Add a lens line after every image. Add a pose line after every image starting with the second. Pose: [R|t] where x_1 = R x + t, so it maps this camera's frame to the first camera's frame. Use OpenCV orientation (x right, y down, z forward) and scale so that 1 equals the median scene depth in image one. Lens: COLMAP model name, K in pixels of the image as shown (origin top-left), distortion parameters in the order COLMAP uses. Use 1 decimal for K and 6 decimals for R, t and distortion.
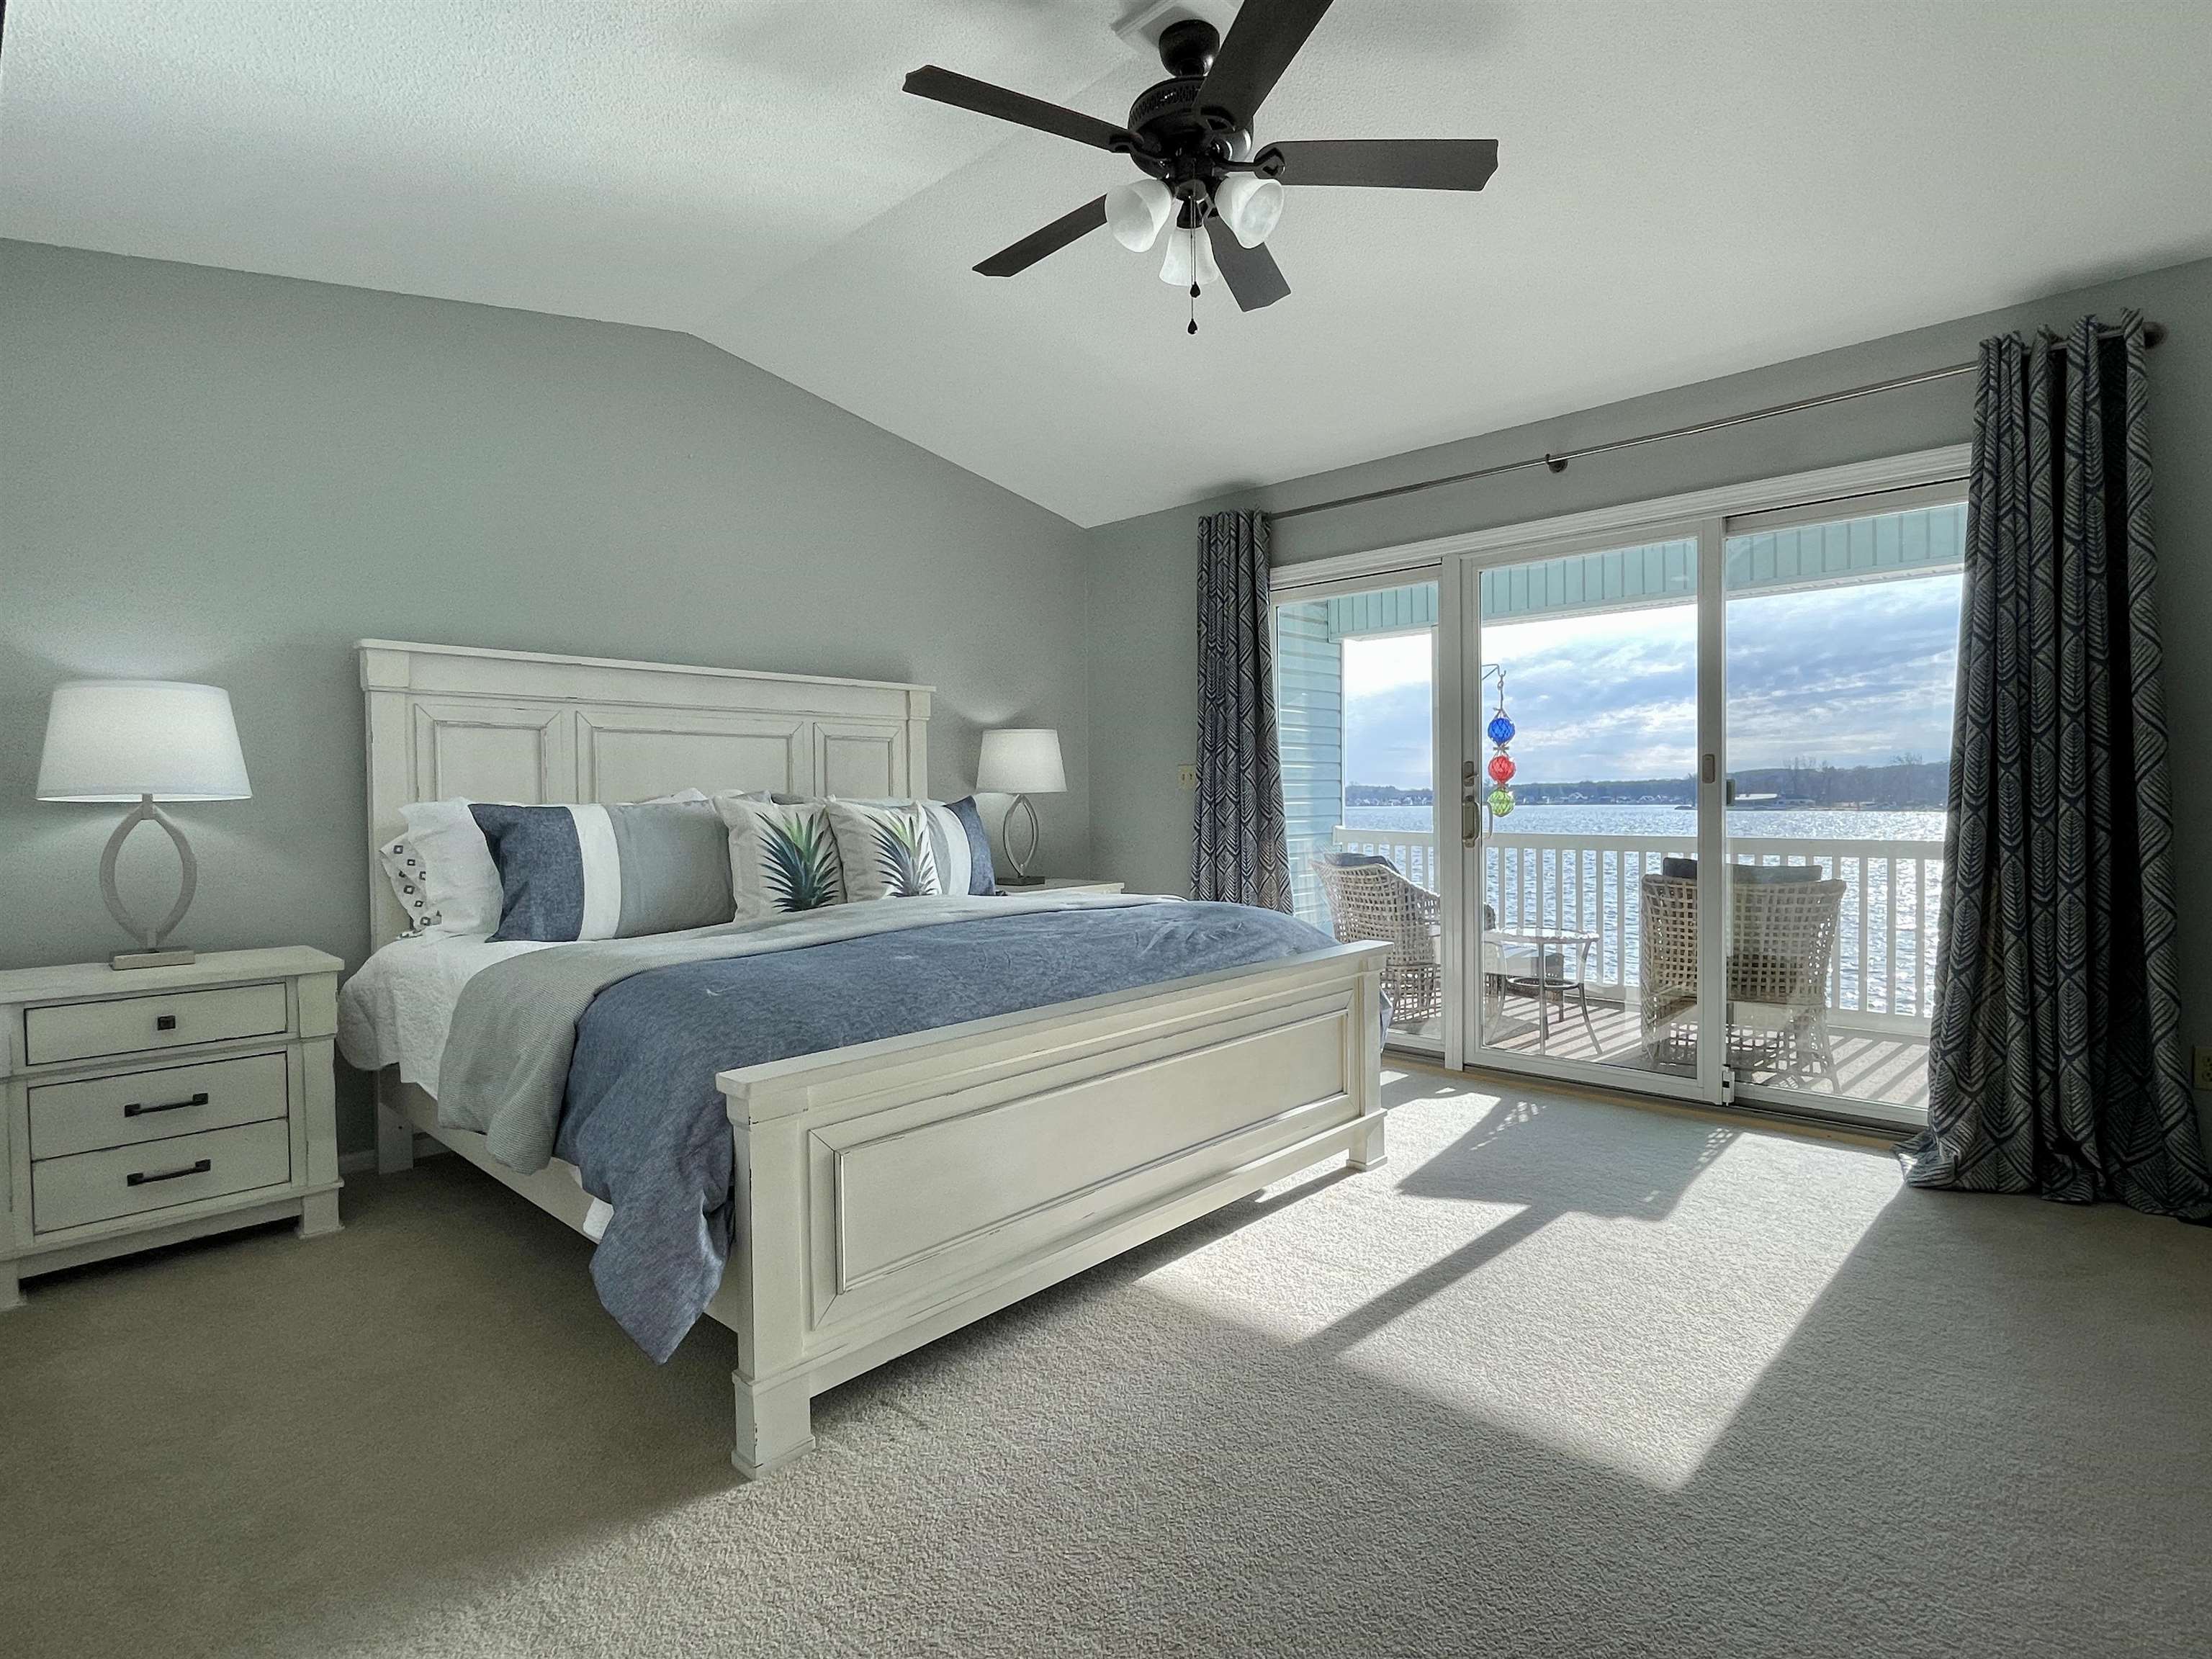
lens RADIAL K [[1107.4, 0, 1111.1], [0, 1107.4, 820.3], [0, 0, 1]] dist [-0.006012, -0.000004]
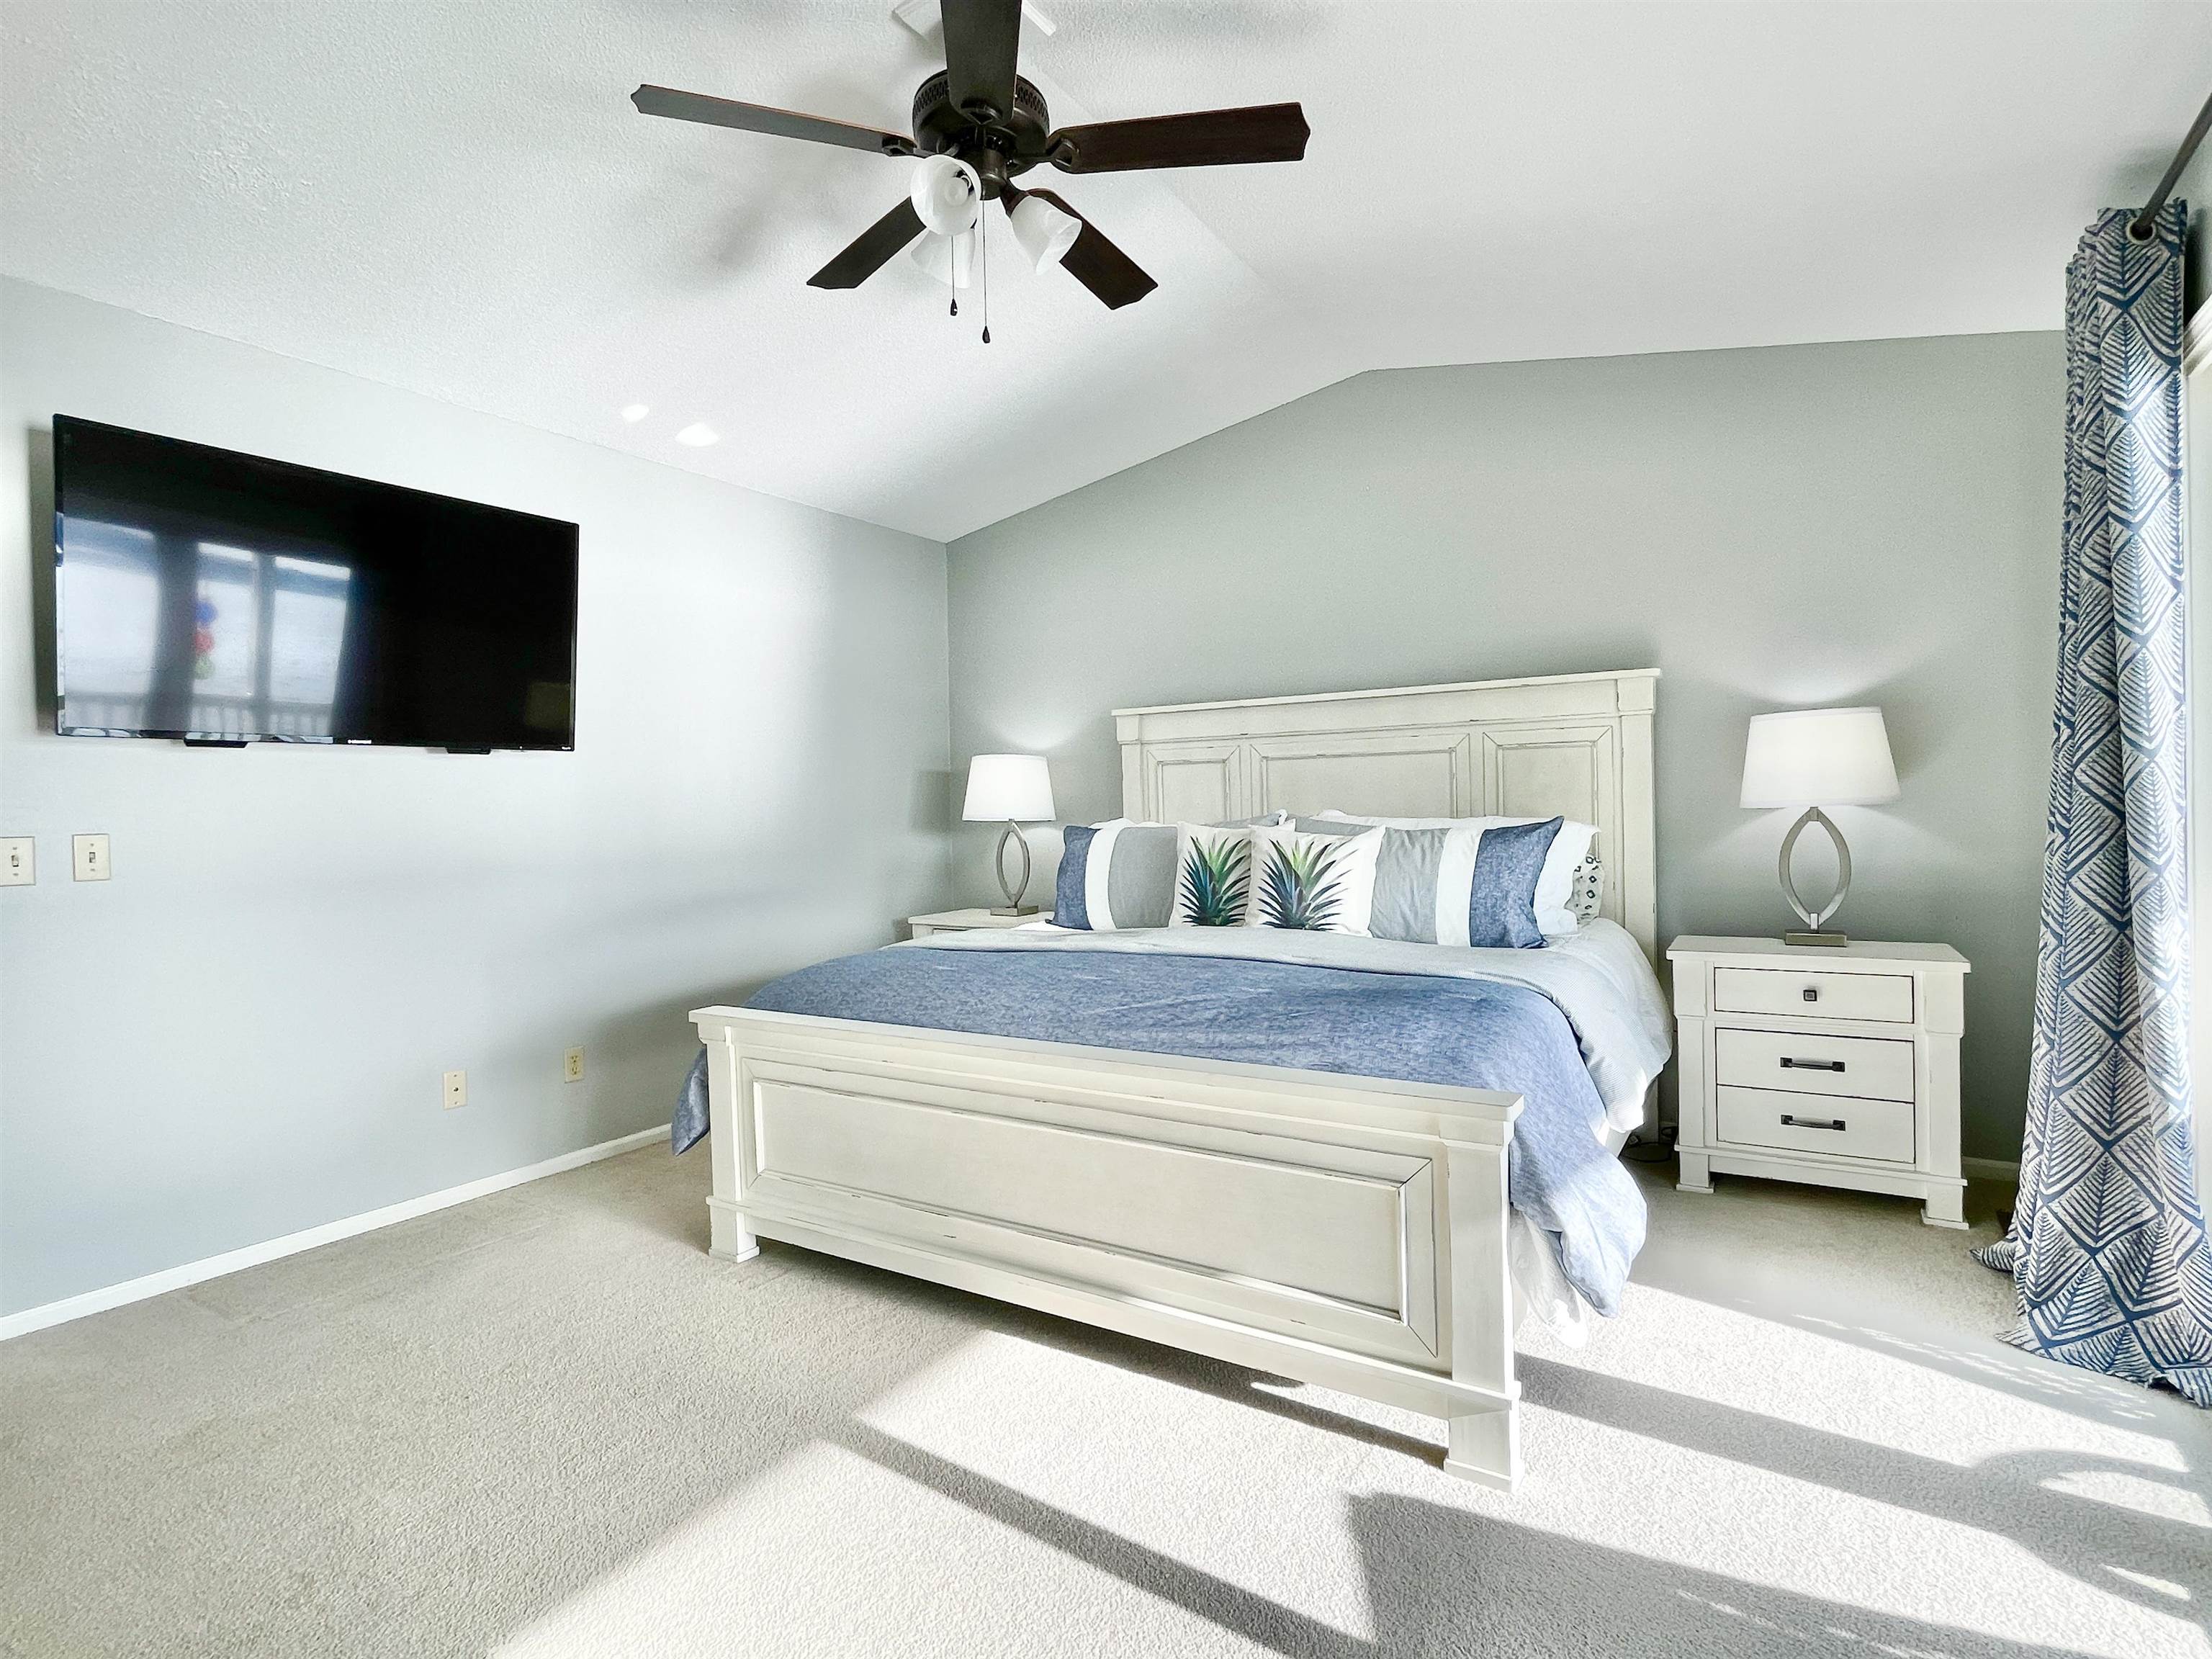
lens RADIAL K [[1107.4, 0, 1108.7], [0, 1107.4, 827.2], [0, 0, 1]] dist [-0.006012, -0.000004]
pose [[0.189544, 0.025390, -0.981544, 0.749486], [-0.000312, 0.999667, 0.025799, -0.044235], [0.981872, -0.004584, 0.189489, 0.687093]]
